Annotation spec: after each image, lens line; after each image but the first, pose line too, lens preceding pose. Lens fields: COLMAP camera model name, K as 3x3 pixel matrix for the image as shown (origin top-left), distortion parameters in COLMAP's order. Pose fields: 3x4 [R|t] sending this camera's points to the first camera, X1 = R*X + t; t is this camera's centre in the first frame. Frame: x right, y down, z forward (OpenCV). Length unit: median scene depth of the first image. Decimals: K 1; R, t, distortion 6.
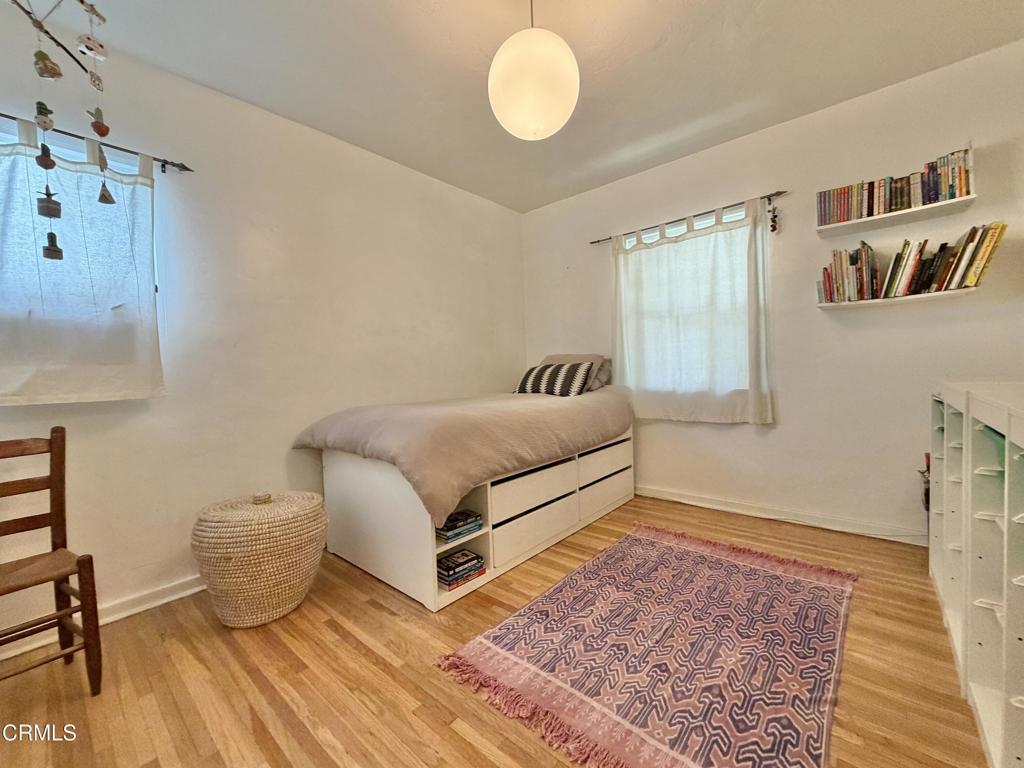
lens RADIAL K [[408.9, 0, 509.4], [0, 408.9, 386.4], [0, 0, 1]] dist [-0.000807, 0.000698]
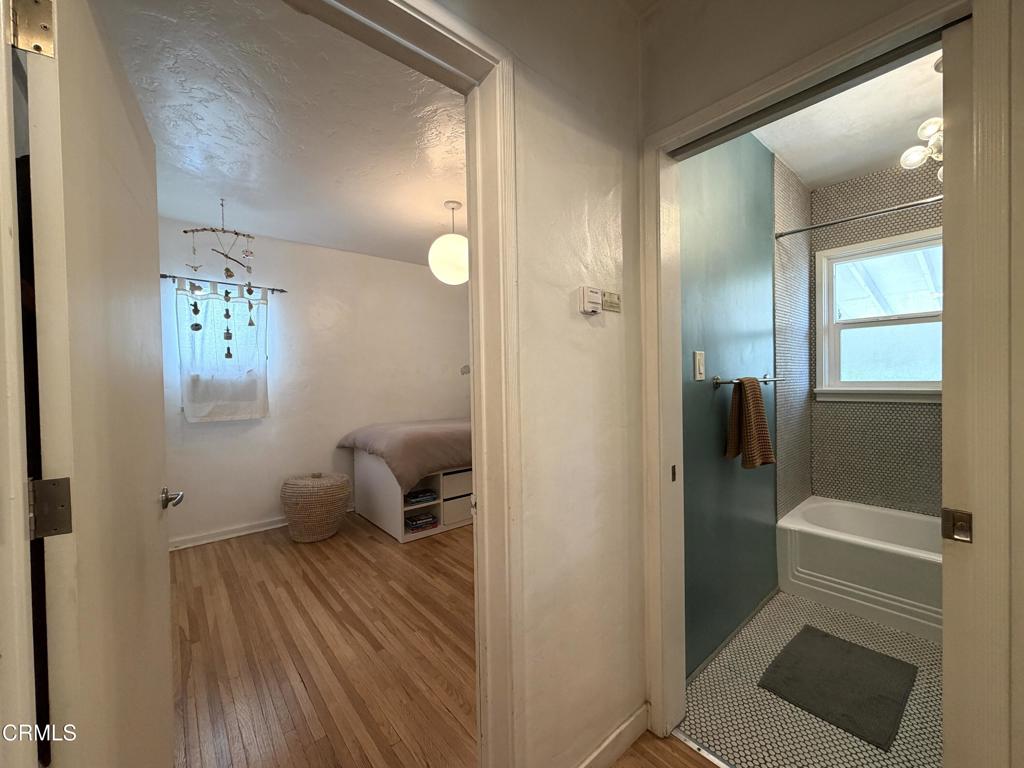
lens RADIAL K [[408.9, 0, 510.1], [0, 408.9, 386.0], [0, 0, 1]] dist [-0.000807, 0.000698]
pose [[0.987586, 0.019721, -0.155837, 0.536741], [-0.022417, 0.999628, -0.015560, -0.112786], [0.155472, 0.018860, 0.987660, -0.683371]]
